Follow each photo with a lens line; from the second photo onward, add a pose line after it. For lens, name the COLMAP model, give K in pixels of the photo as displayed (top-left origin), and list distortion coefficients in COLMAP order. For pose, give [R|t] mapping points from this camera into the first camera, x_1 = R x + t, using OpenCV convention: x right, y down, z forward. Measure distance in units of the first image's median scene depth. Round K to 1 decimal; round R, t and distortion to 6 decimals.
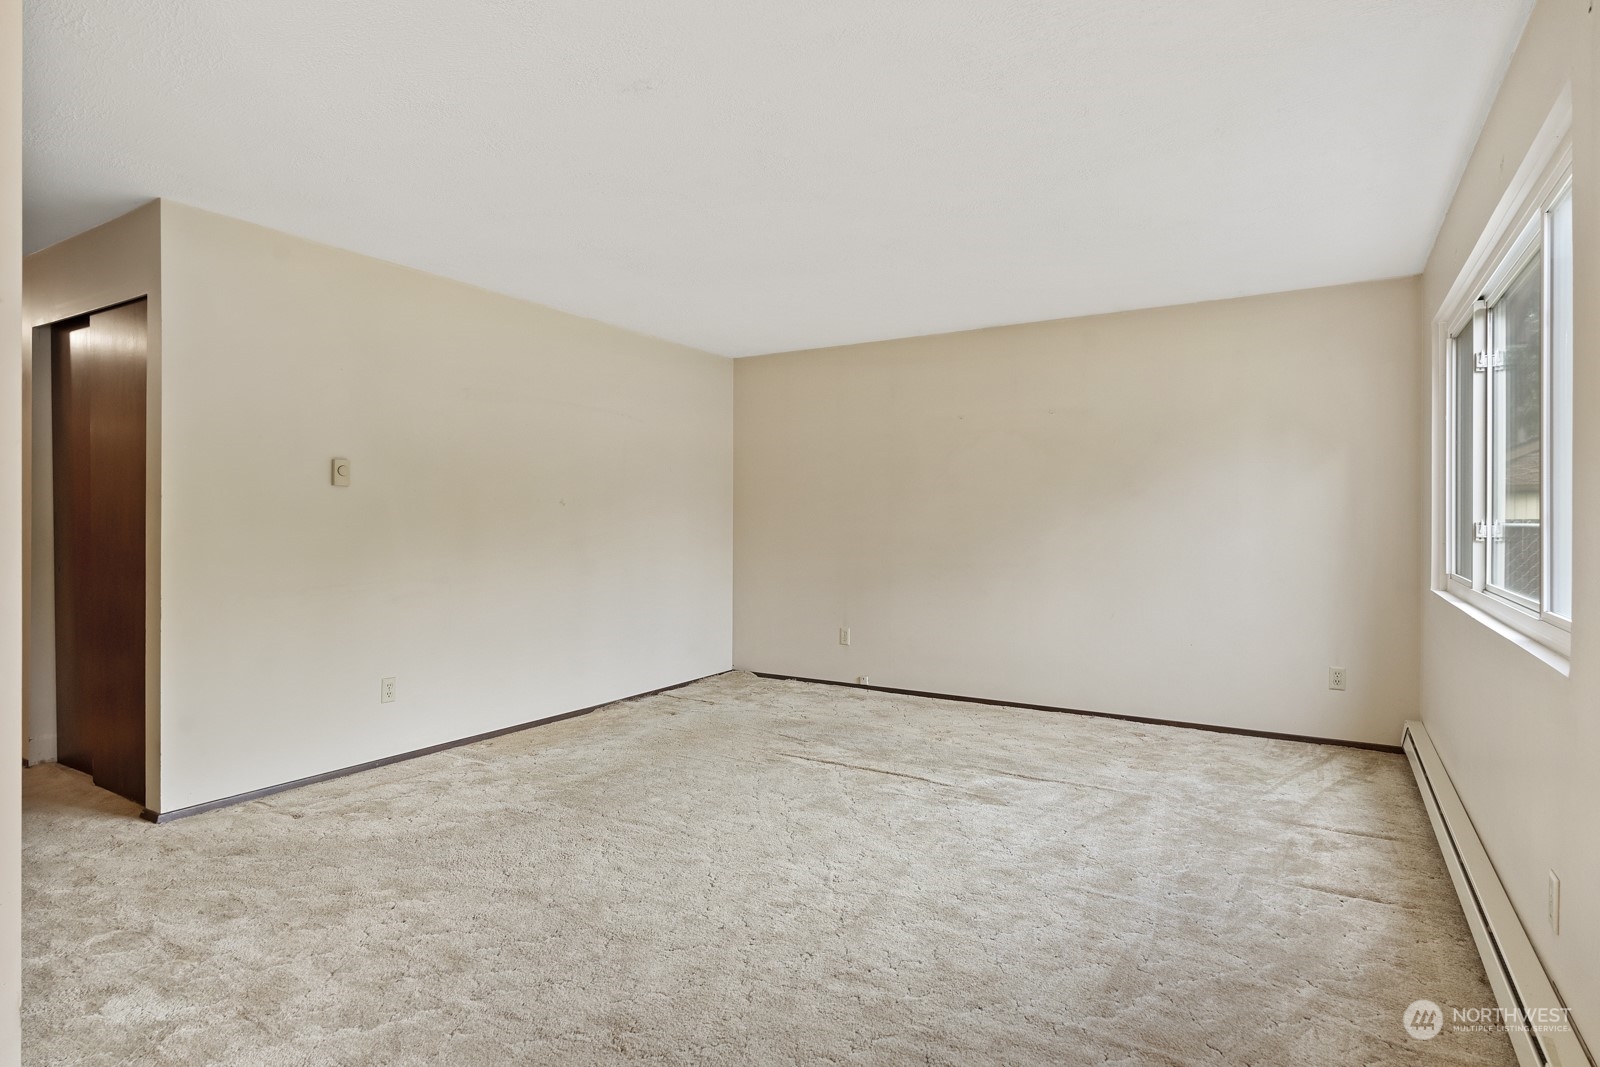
lens RADIAL K [[807.5, 0, 803.3], [0, 807.5, 534.4], [0, 0, 1]] dist [-0.001808, -0.001424]
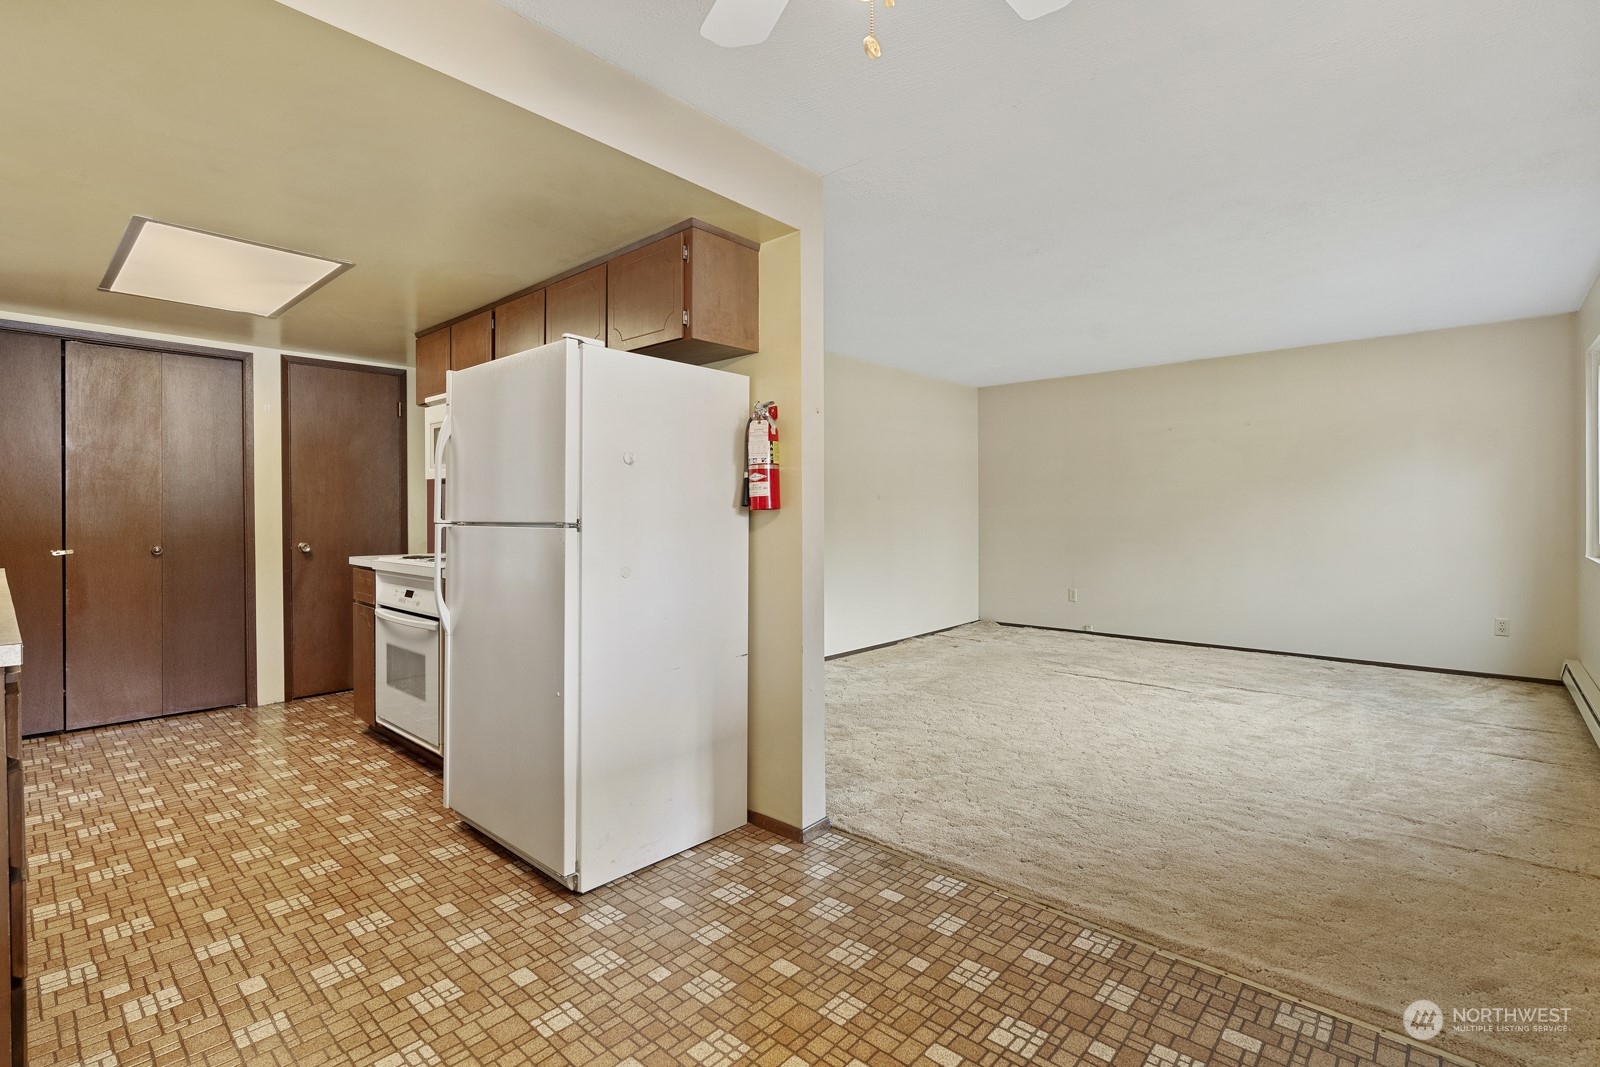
lens RADIAL K [[726.6, 0, 797.3], [0, 726.6, 519.7], [0, 0, 1]] dist [-0.003557, 0.002693]
pose [[0.984712, -0.005520, -0.174101, -0.259152], [0.005066, 0.999983, -0.003054, 0.004787], [0.174114, 0.002126, 0.984723, -0.359499]]
